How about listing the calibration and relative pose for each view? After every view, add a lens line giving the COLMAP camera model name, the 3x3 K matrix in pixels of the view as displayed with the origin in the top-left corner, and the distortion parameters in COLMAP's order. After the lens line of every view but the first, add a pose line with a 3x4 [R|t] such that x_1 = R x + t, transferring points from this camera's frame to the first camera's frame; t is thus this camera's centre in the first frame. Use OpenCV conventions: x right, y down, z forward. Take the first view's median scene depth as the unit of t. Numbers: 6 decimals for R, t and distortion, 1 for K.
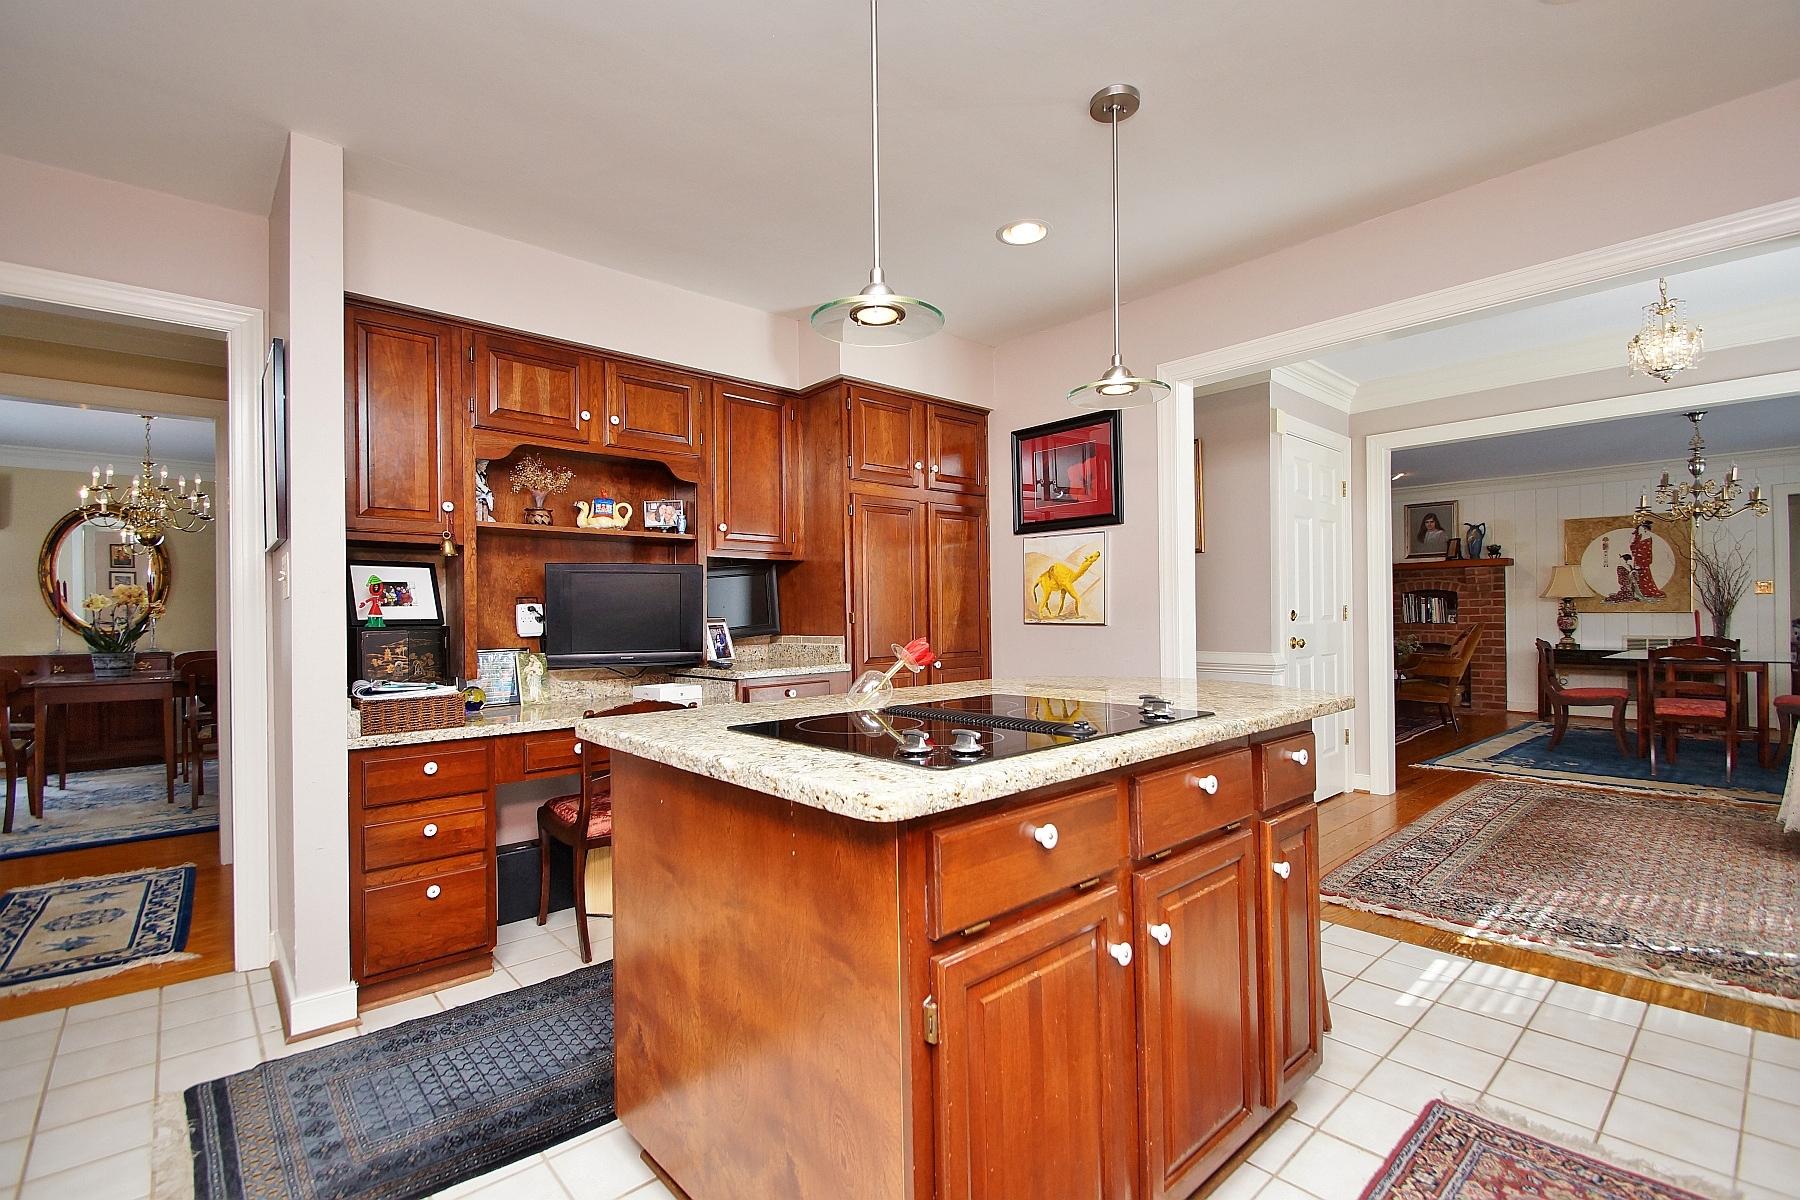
lens RADIAL K [[795.5, 0, 891.3], [0, 795.5, 611.3], [0, 0, 1]] dist [0.018908, -0.019920]
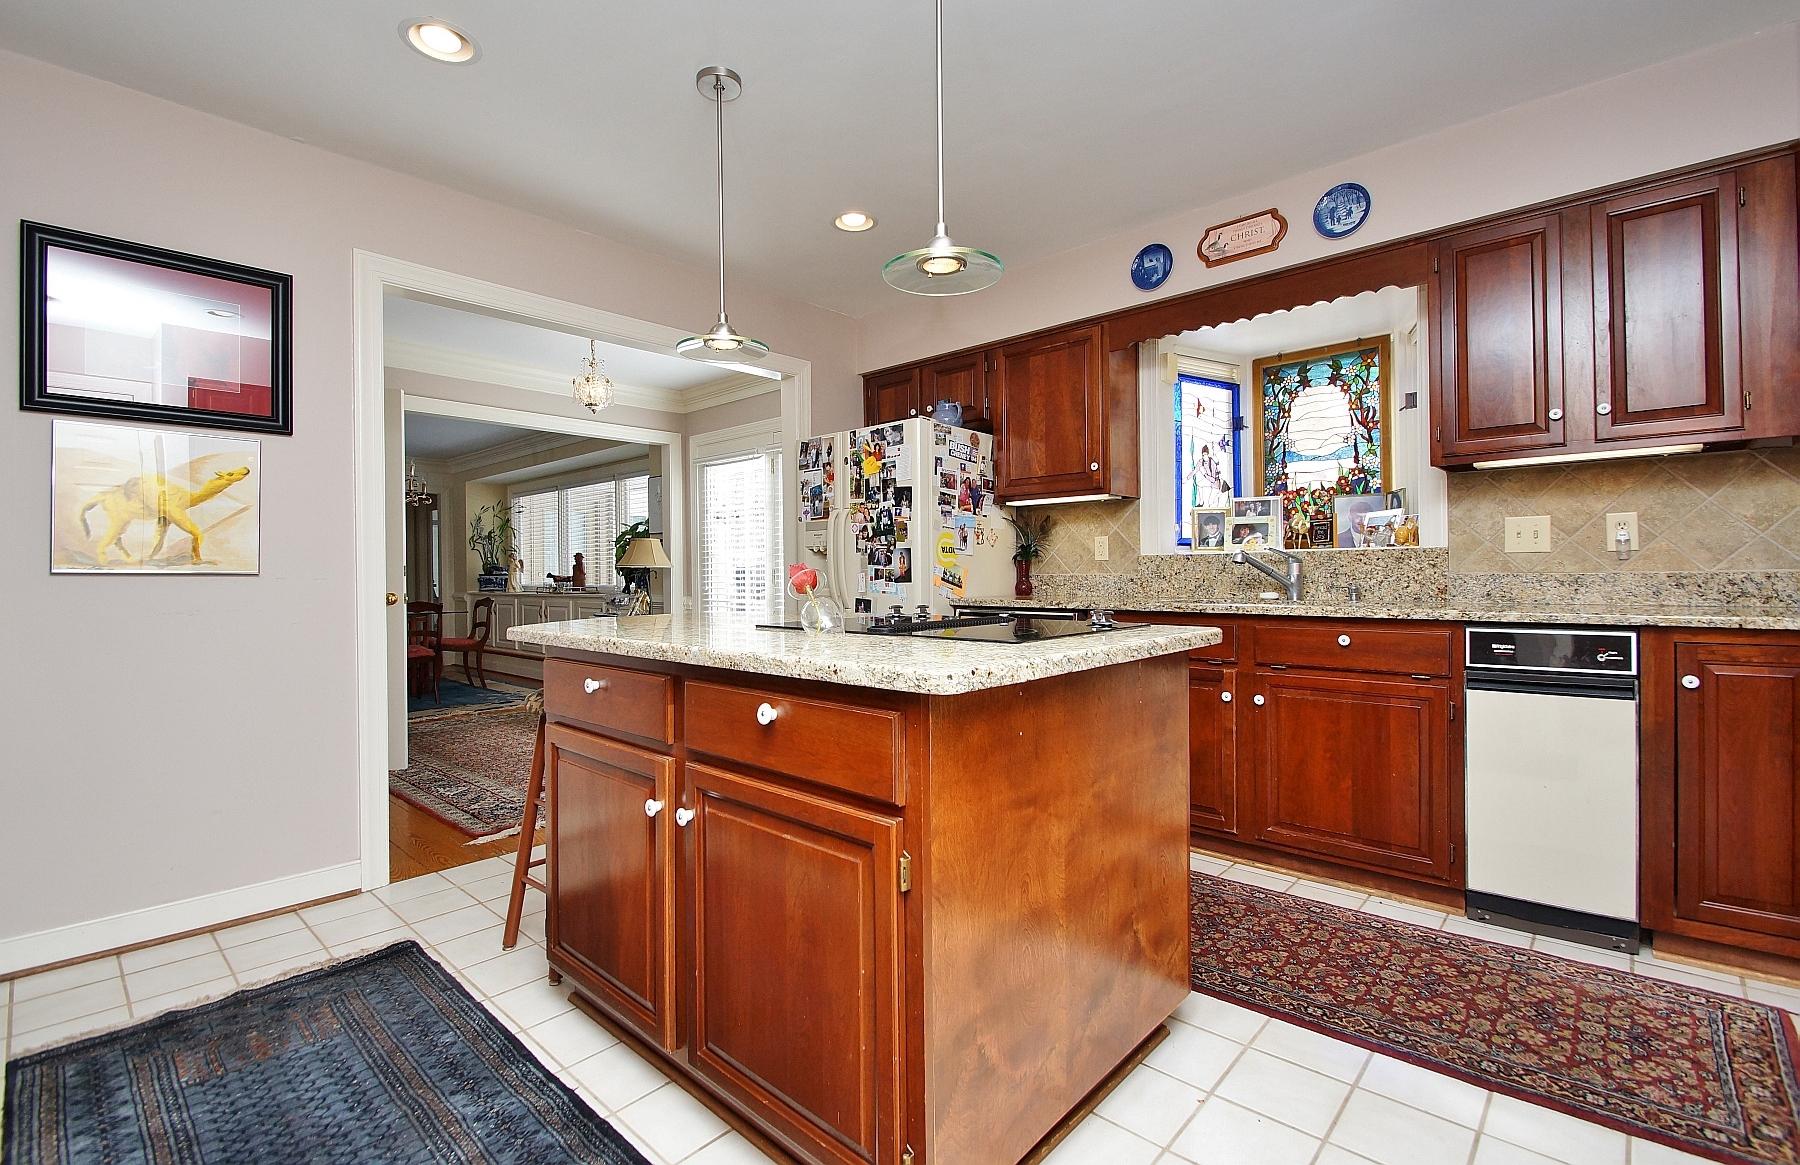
lens RADIAL K [[806.0, 0, 900.0], [0, 806.0, 582.5], [0, 0, 1]] dist [0.000656, 0.000034]
pose [[-0.100908, 0.002761, 0.994892, -0.580339], [0.010923, 0.999939, -0.001667, 0.037551], [-0.994836, 0.010699, -0.100932, 0.594801]]
